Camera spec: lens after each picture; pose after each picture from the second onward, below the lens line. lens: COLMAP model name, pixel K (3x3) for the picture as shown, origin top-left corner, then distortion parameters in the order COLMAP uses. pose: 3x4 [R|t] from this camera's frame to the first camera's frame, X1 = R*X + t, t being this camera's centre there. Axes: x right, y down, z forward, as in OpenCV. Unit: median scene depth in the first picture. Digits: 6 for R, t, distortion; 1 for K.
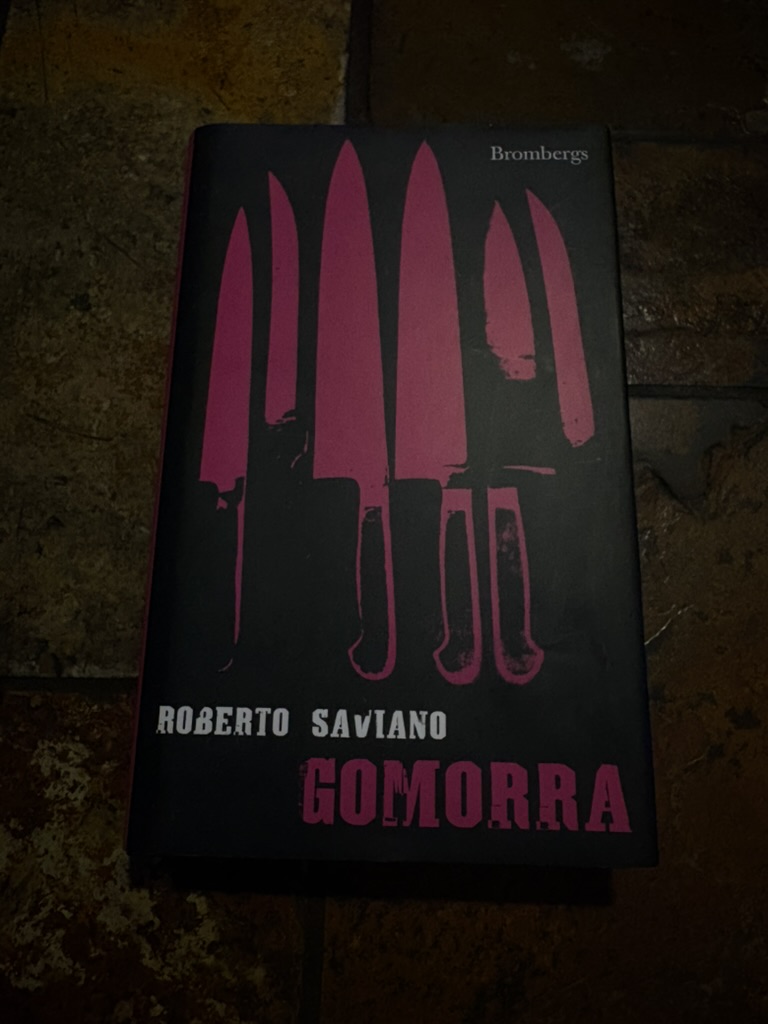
lens RADIAL K [[776.2, 0, 382.8], [0, 776.2, 512.5], [0, 0, 1]] dist [-0.007251, -0.001125]
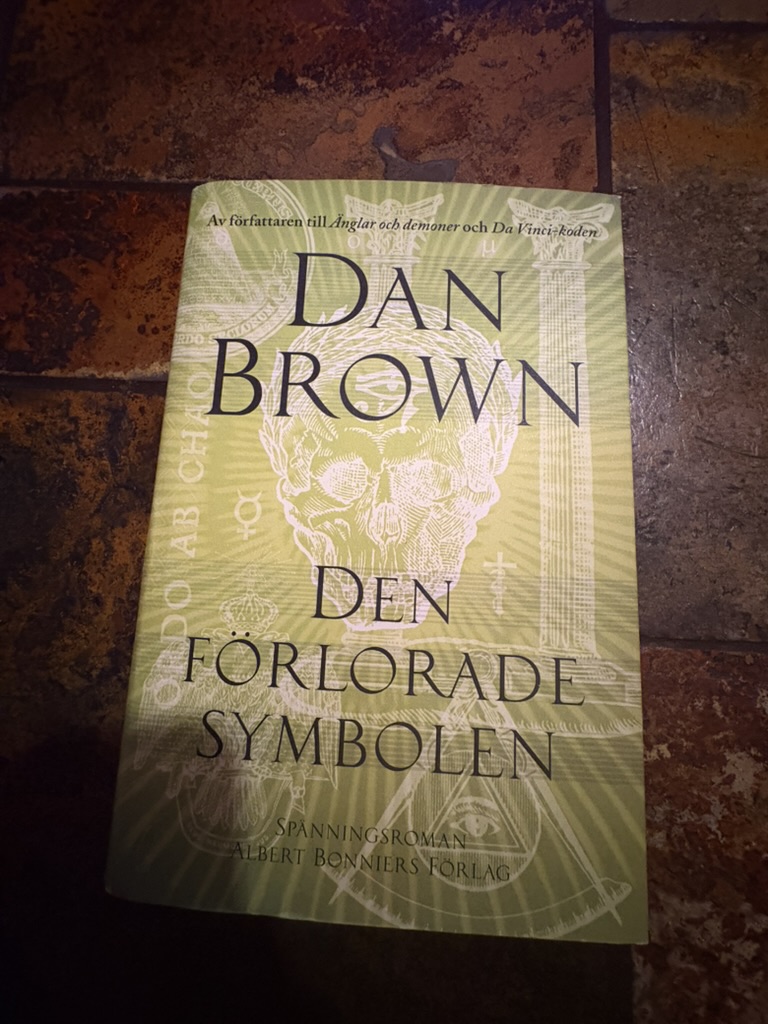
lens RADIAL K [[412.2, 0, 385.3], [0, 412.2, 508.1], [0, 0, 1]] dist [-0.003867, -0.000830]
pose [[0.999338, 0.015024, -0.033131, -0.997371], [-0.010607, 0.991497, 0.129694, -0.096356], [0.034798, -0.129257, 0.991000, 0.289836]]
